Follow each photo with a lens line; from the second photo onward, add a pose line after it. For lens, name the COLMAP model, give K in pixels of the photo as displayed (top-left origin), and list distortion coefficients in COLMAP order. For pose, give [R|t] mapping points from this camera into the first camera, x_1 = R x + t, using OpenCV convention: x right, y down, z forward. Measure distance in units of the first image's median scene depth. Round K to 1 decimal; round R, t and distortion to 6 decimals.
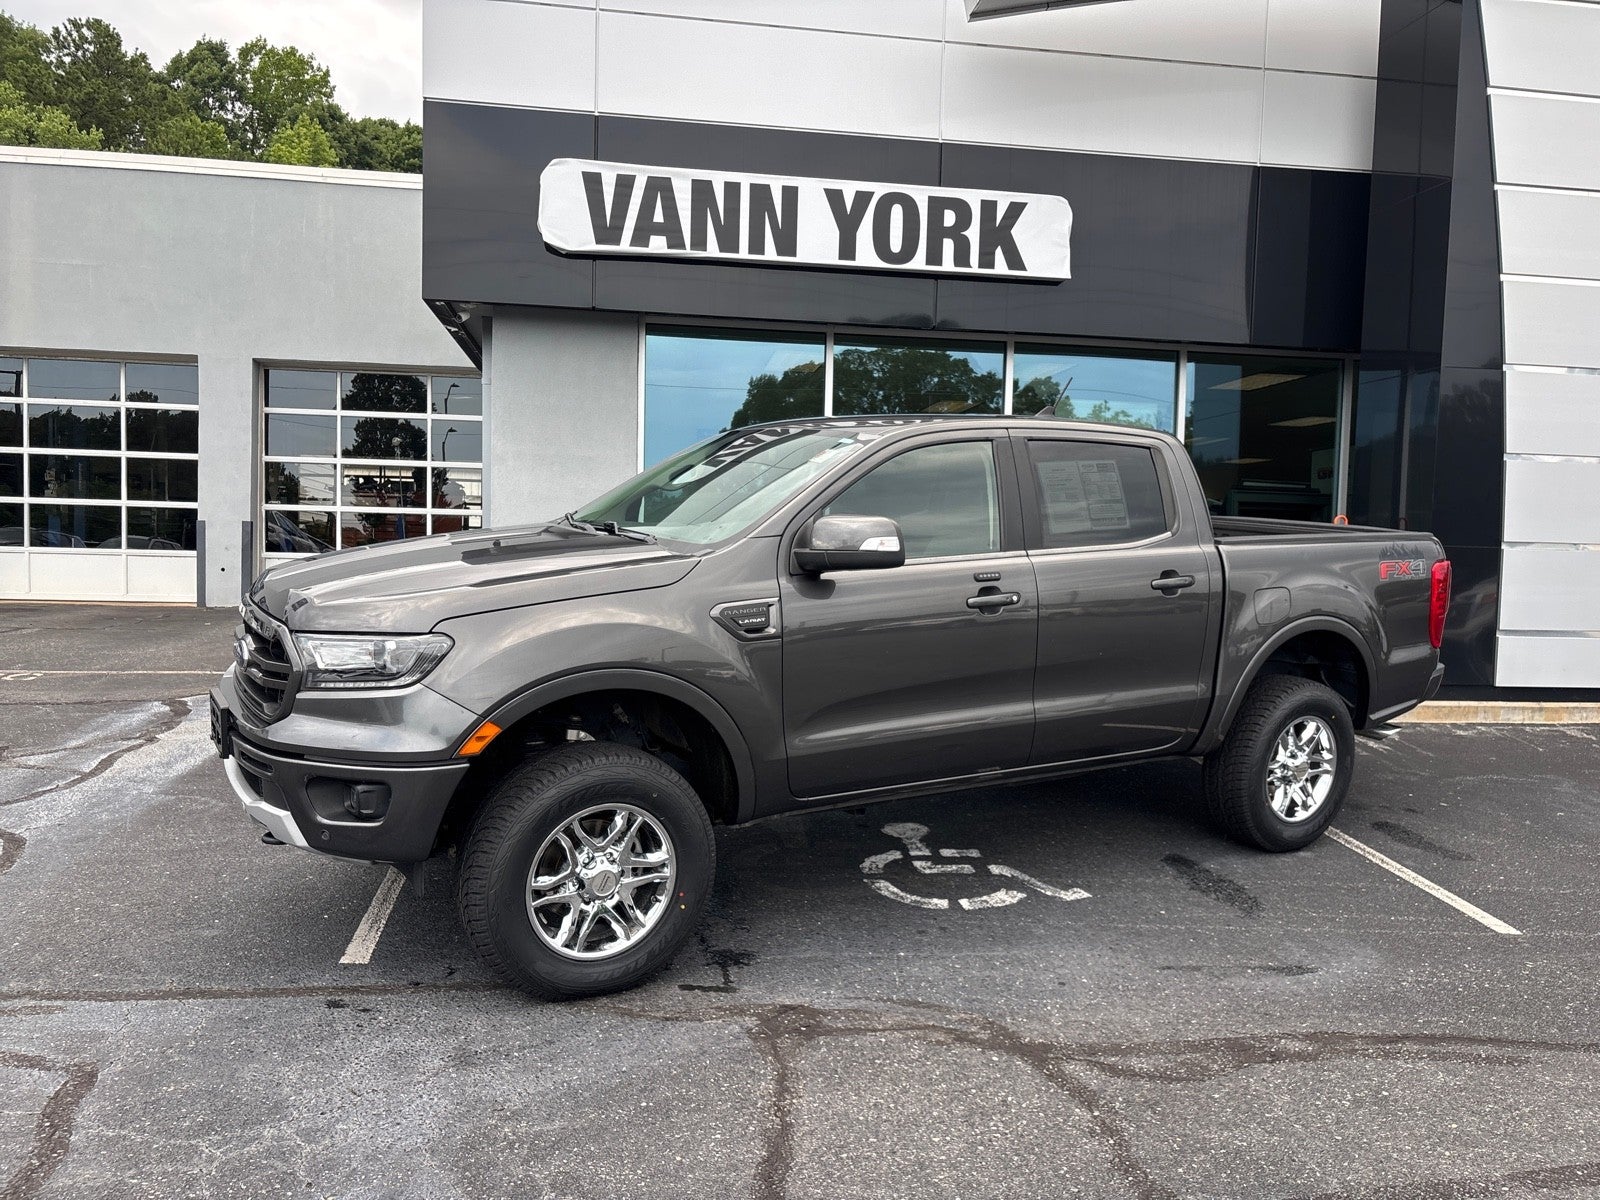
lens RADIAL K [[1207.1, 0, 793.7], [0, 1207.1, 620.4], [0, 0, 1]] dist [0.046403, -0.043321]
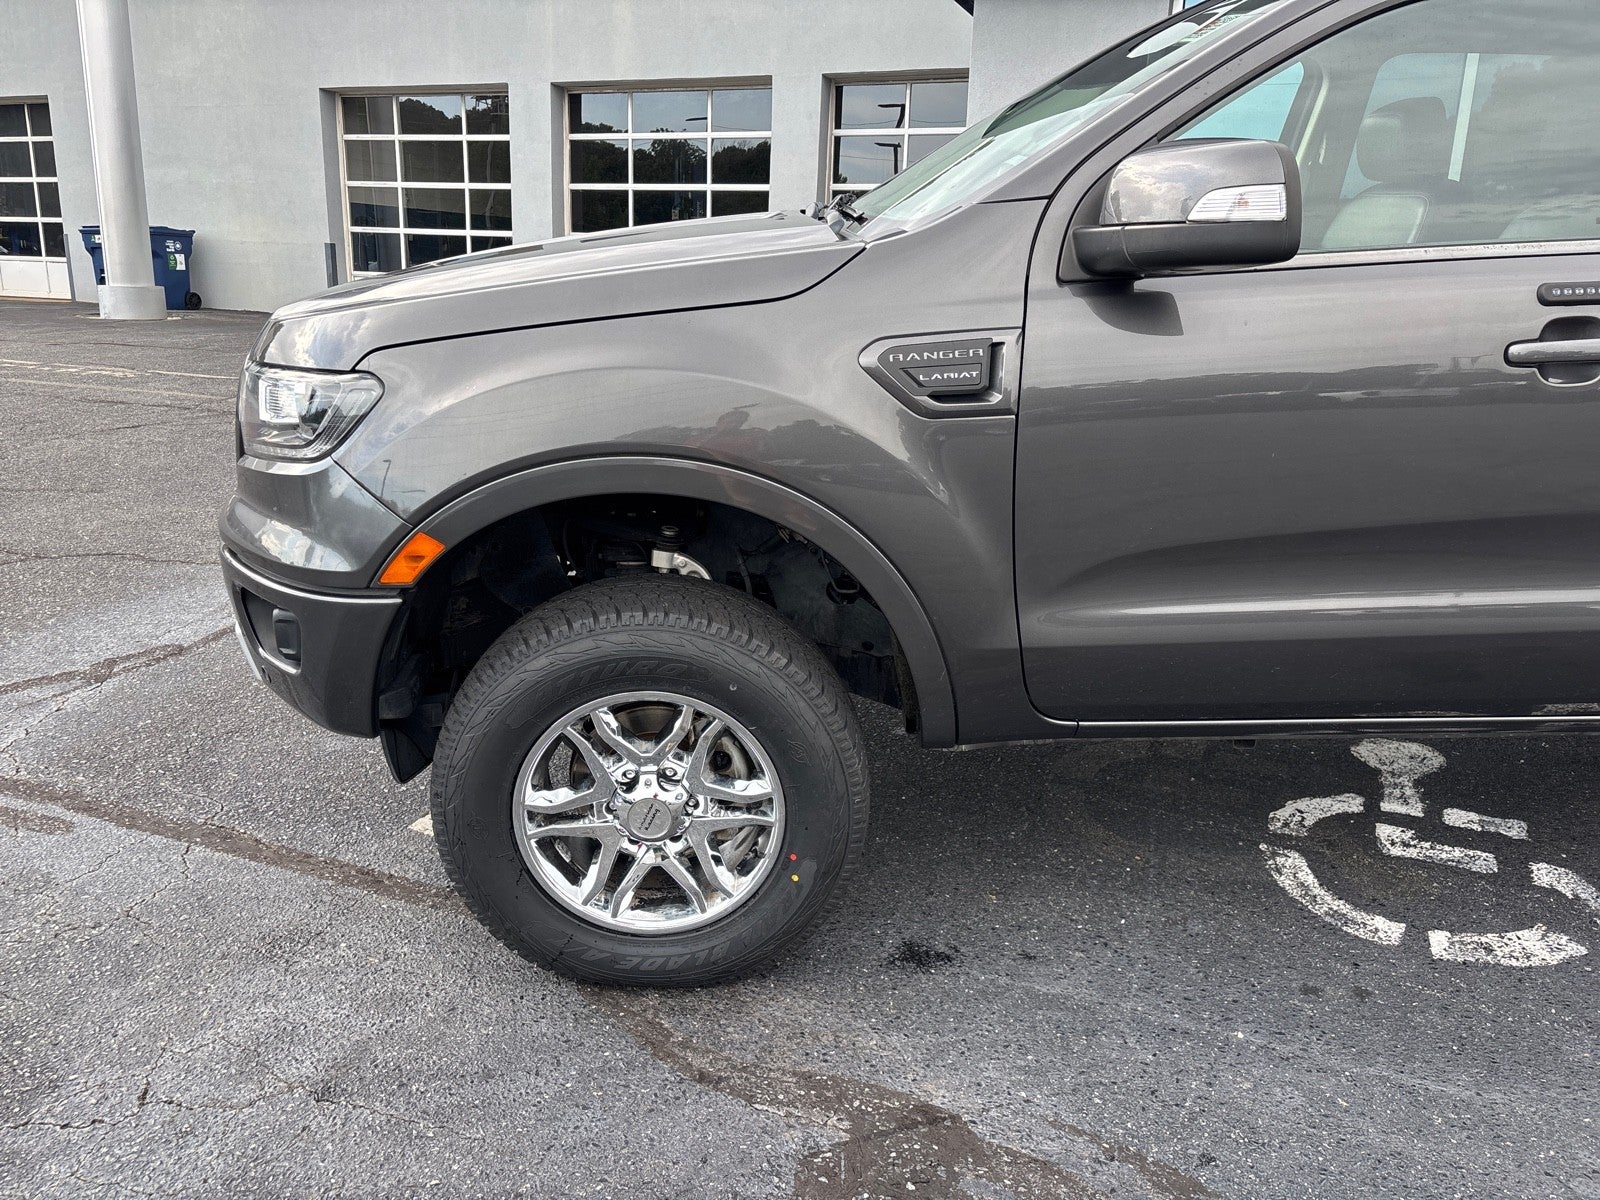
lens RADIAL K [[1207.1, 0, 790.4], [0, 1207.1, 607.8], [0, 0, 1]] dist [0.046403, -0.043321]
pose [[0.863831, 0.133720, -0.485710, 0.126600], [-0.038721, 0.978900, 0.200636, -0.002567], [0.502291, -0.154508, 0.850783, 0.402471]]
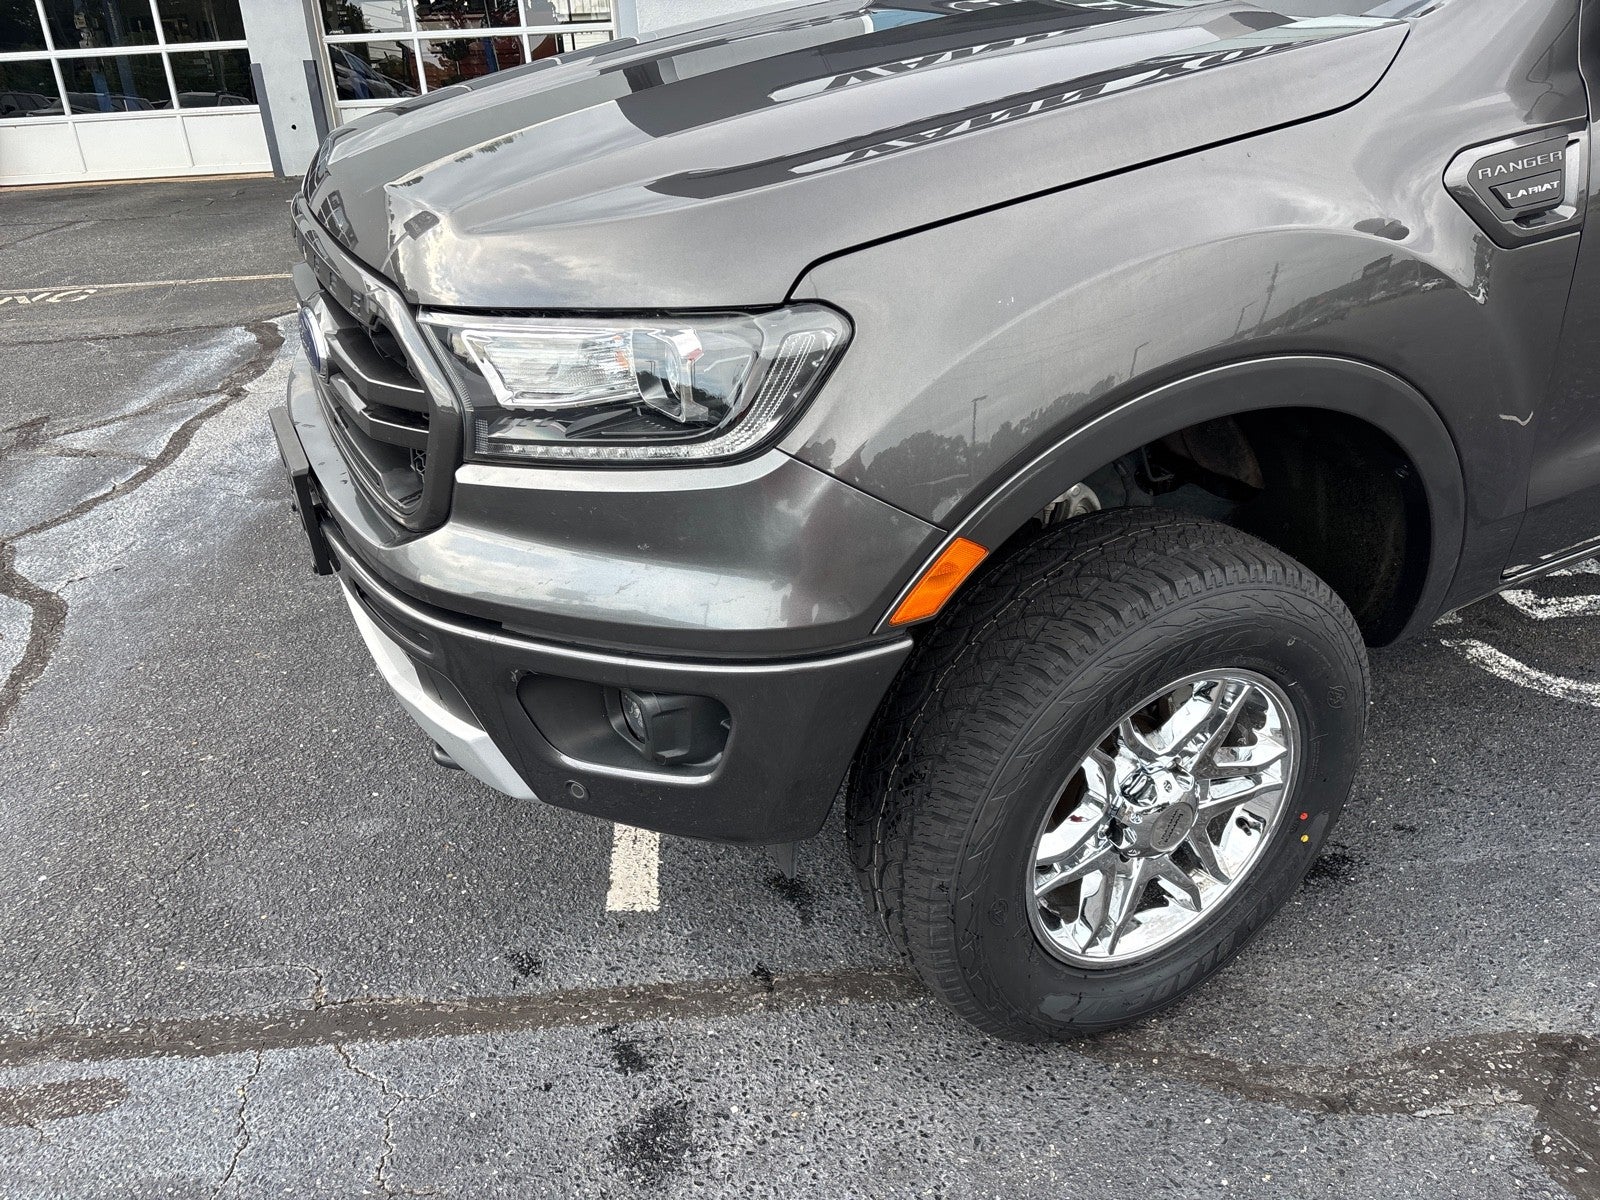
lens RADIAL K [[1207.1, 0, 796.0], [0, 1207.1, 618.3], [0, 0, 1]] dist [0.046403, -0.043321]
pose [[0.994408, -0.032208, -0.100579, -0.181050], [0.066548, 0.930593, 0.359957, -0.021943], [0.082005, -0.364637, 0.927532, 0.433137]]
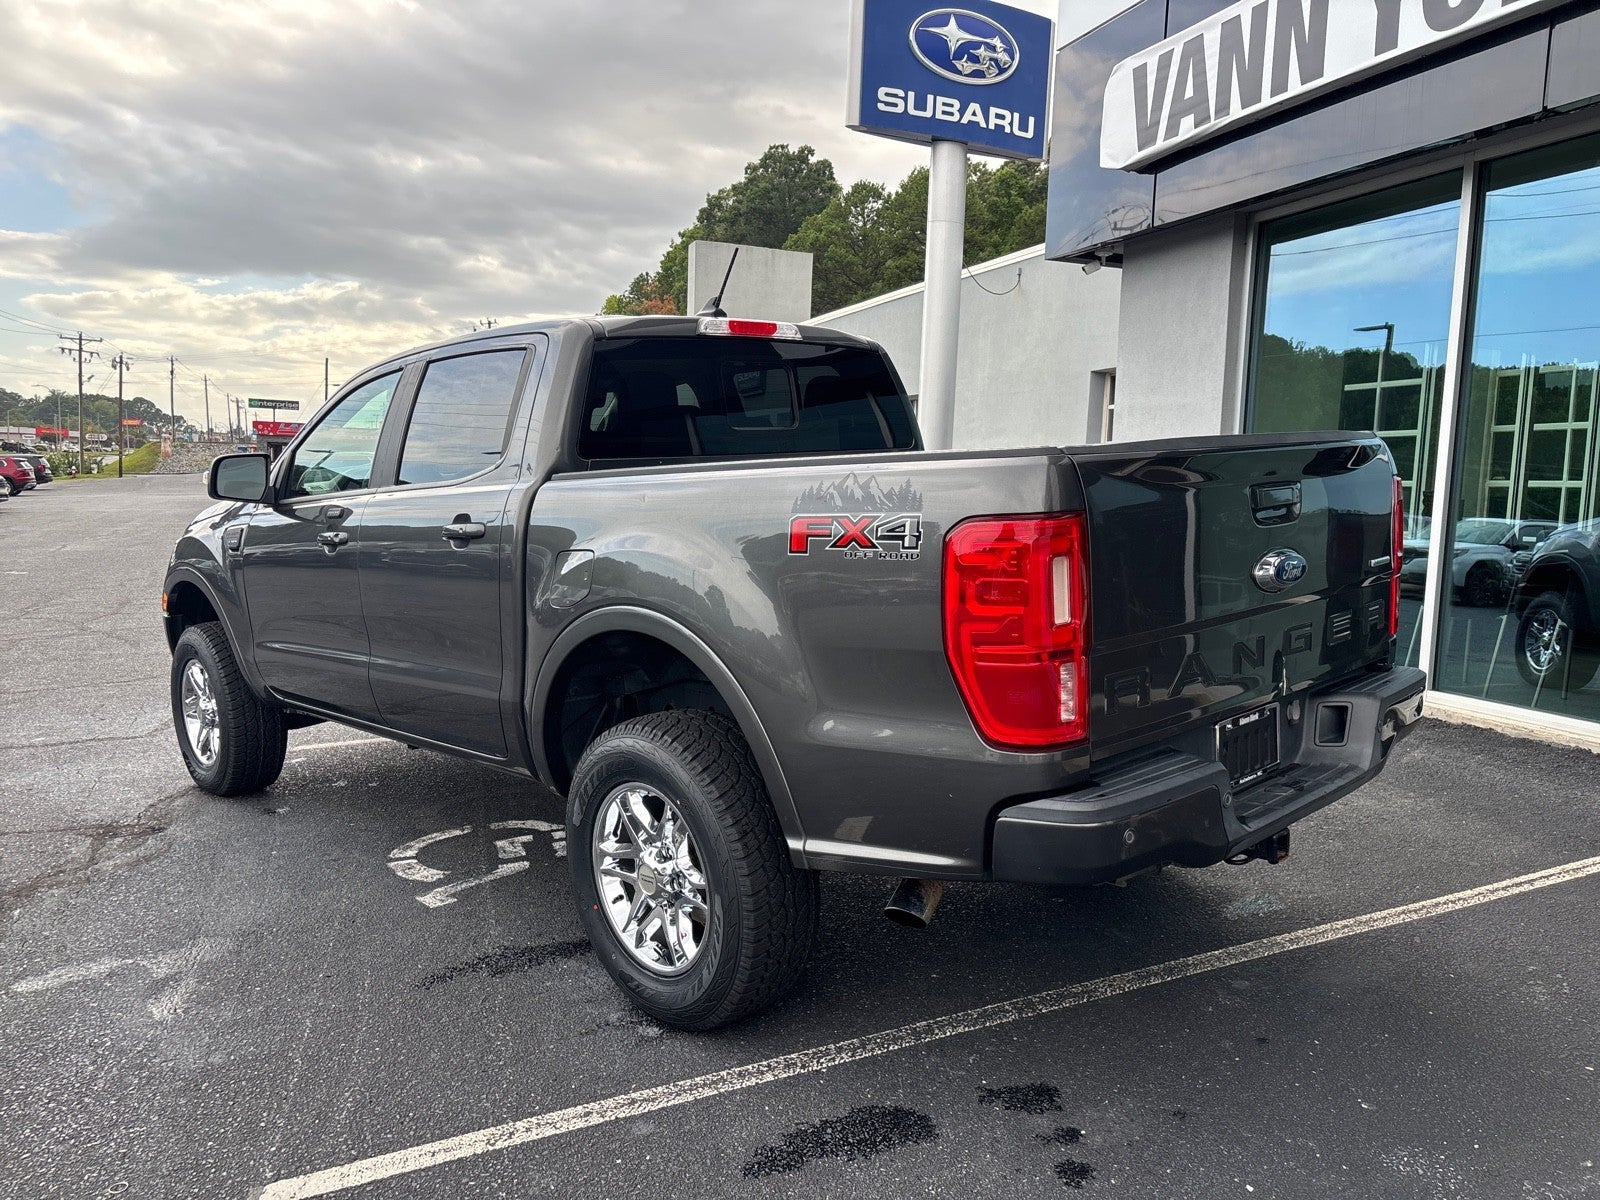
lens RADIAL K [[1207.1, 0, 793.5], [0, 1207.1, 607.6], [0, 0, 1]] dist [0.046403, -0.043321]
pose [[0.210220, 0.077038, -0.974614, 1.039214], [-0.084458, 0.994595, 0.060400, -0.044894], [0.973999, 0.069617, 0.215590, 1.002169]]
